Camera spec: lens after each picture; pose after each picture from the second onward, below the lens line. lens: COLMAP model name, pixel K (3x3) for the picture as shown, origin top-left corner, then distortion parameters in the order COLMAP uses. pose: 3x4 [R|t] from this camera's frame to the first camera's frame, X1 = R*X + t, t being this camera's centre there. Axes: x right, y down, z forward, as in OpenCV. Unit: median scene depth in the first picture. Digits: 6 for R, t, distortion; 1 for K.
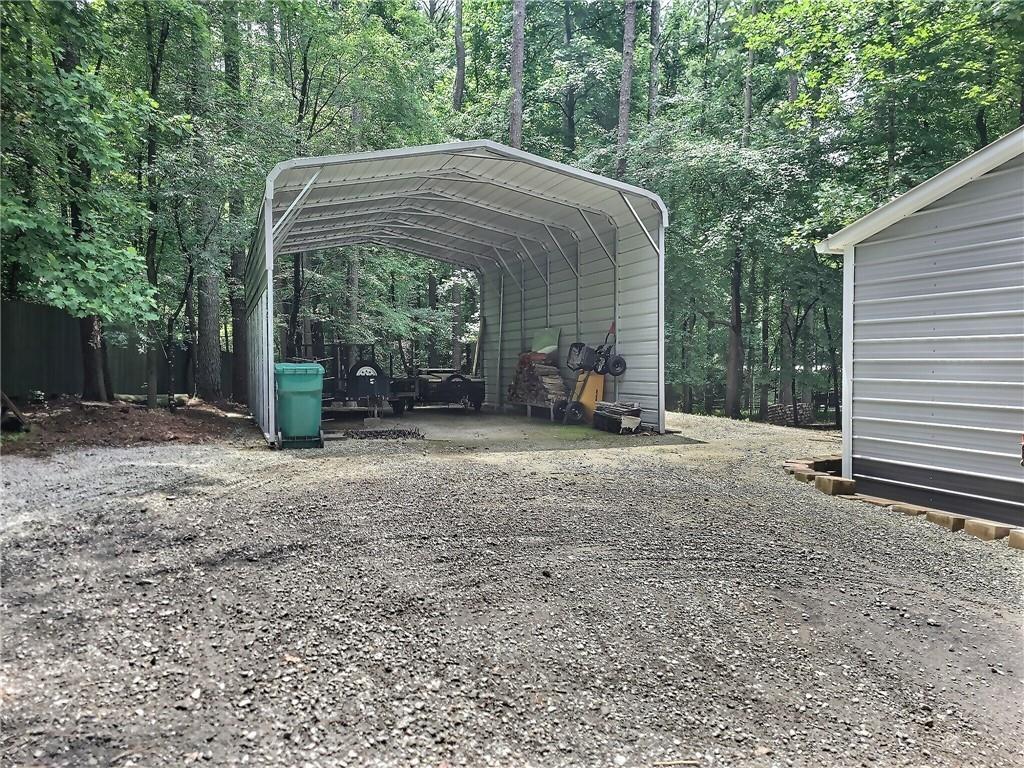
lens RADIAL K [[794.6, 0, 512.0], [0, 794.6, 384.0], [0, 0, 1]] dist [0.045948, -0.007345]
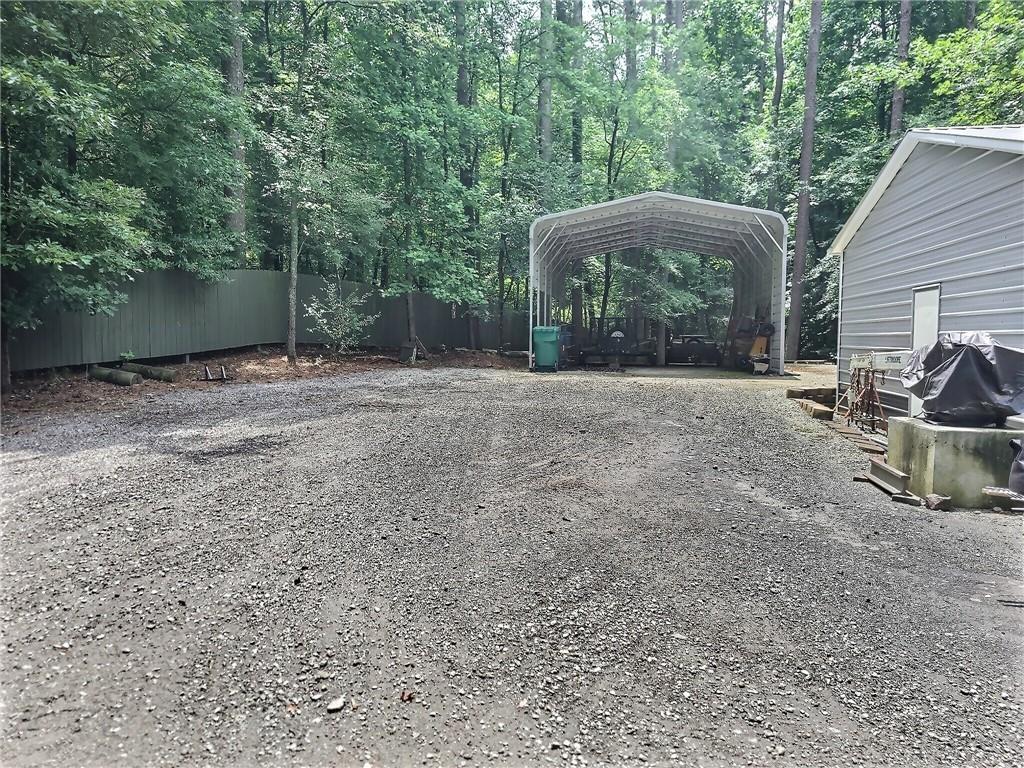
lens RADIAL K [[794.6, 0, 512.0], [0, 794.6, 384.0], [0, 0, 1]] dist [0.045948, -0.007345]
pose [[0.888935, 0.035841, -0.456628, 0.474687], [-0.021391, 0.999095, 0.036776, 0.038995], [0.457533, -0.022923, 0.888897, -0.634194]]
